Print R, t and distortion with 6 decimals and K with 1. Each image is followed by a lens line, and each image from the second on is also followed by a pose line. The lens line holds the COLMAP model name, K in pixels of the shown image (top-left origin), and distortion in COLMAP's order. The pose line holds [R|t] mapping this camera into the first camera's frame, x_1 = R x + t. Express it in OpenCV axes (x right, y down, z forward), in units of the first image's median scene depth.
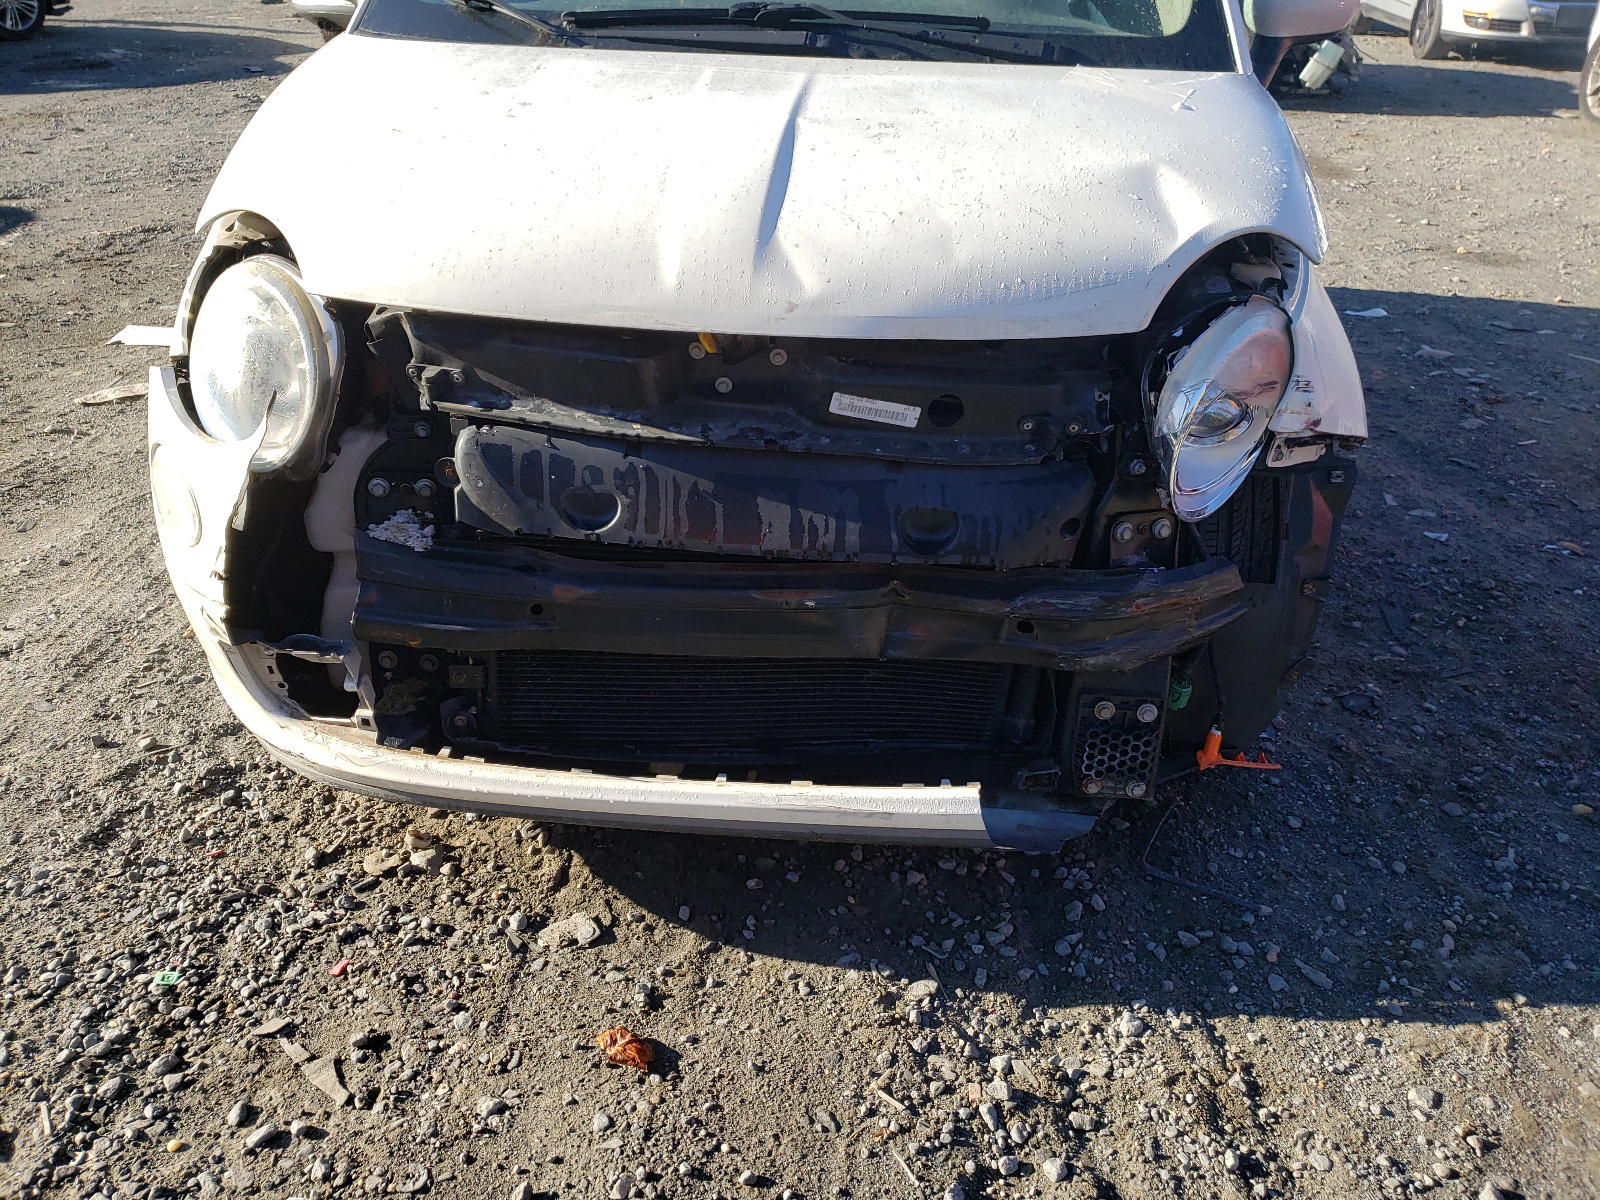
lens RADIAL K [[1203.5, 0, 798.6], [0, 1203.5, 593.3], [0, 0, 1]] dist [-0.004808, 0.002609]
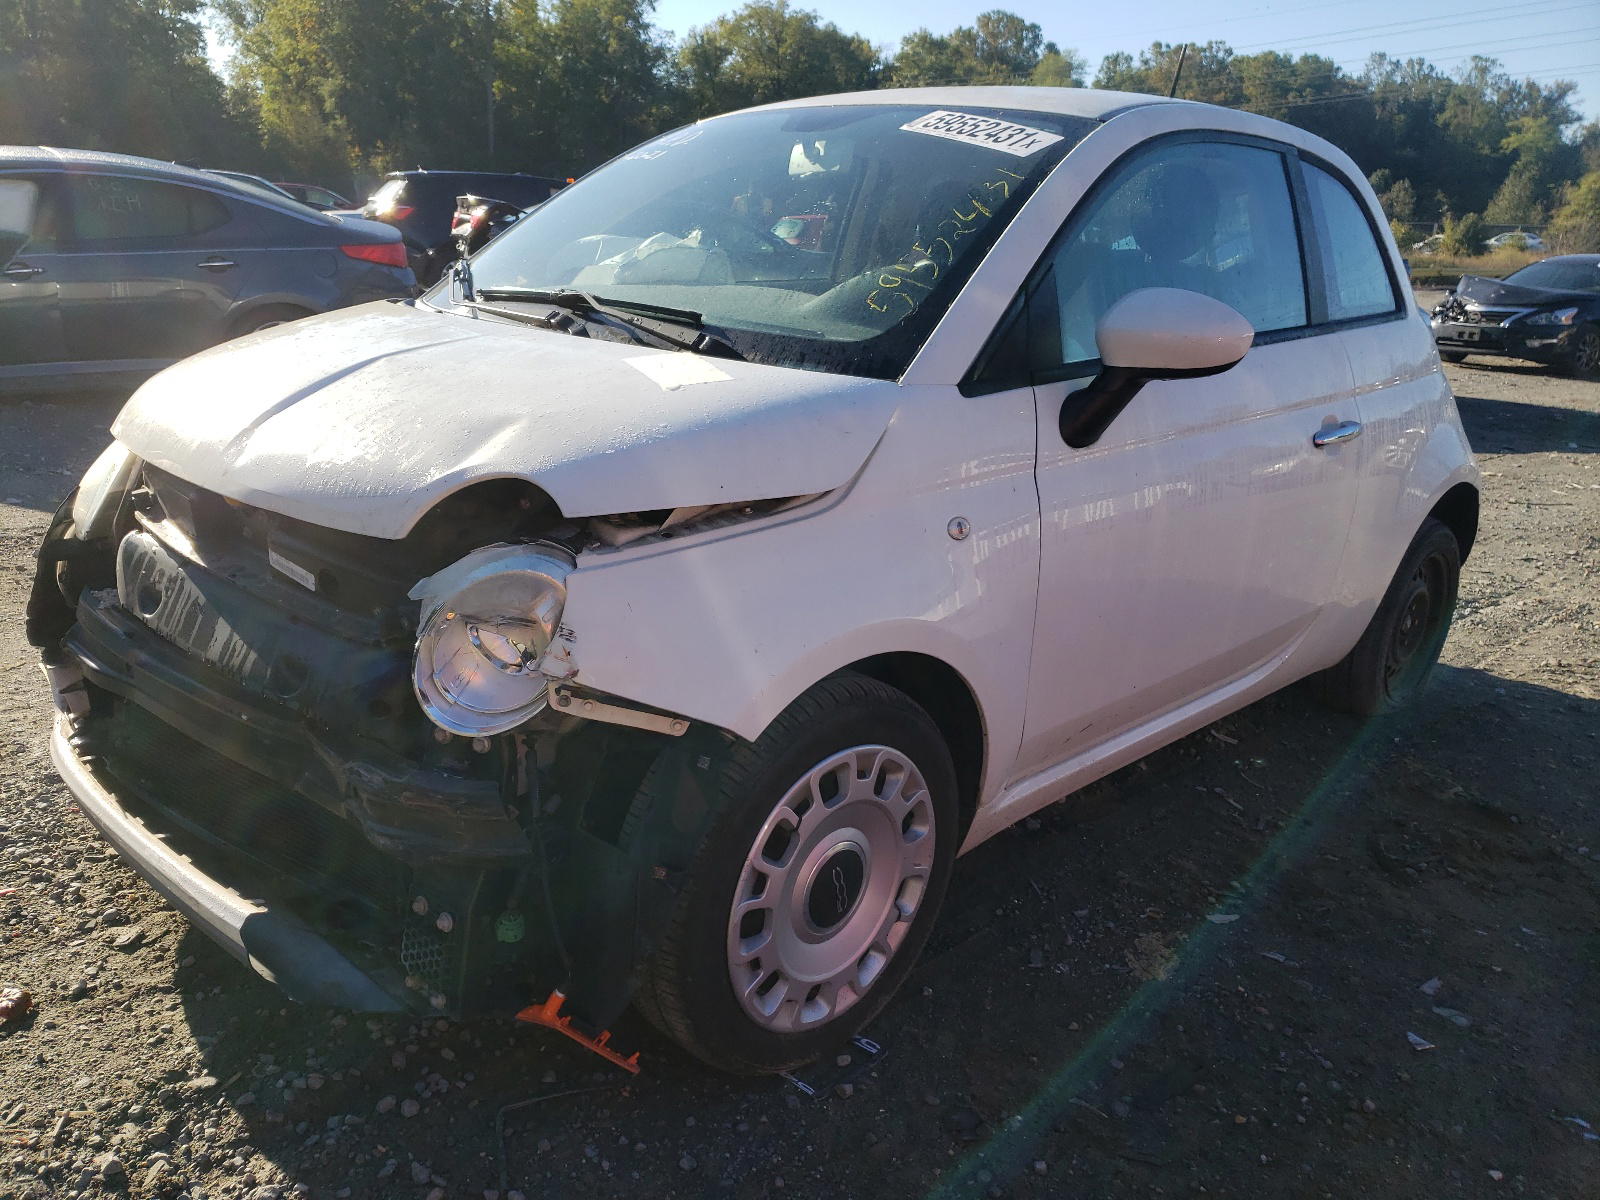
lens RADIAL K [[1203.5, 0, 796.6], [0, 1203.5, 602.9], [0, 0, 1]] dist [-0.004808, 0.002609]
pose [[0.789451, 0.202189, -0.579557, 1.143495], [-0.346901, 0.925908, -0.149515, -0.109697], [0.506386, 0.319083, 0.801098, 0.264093]]
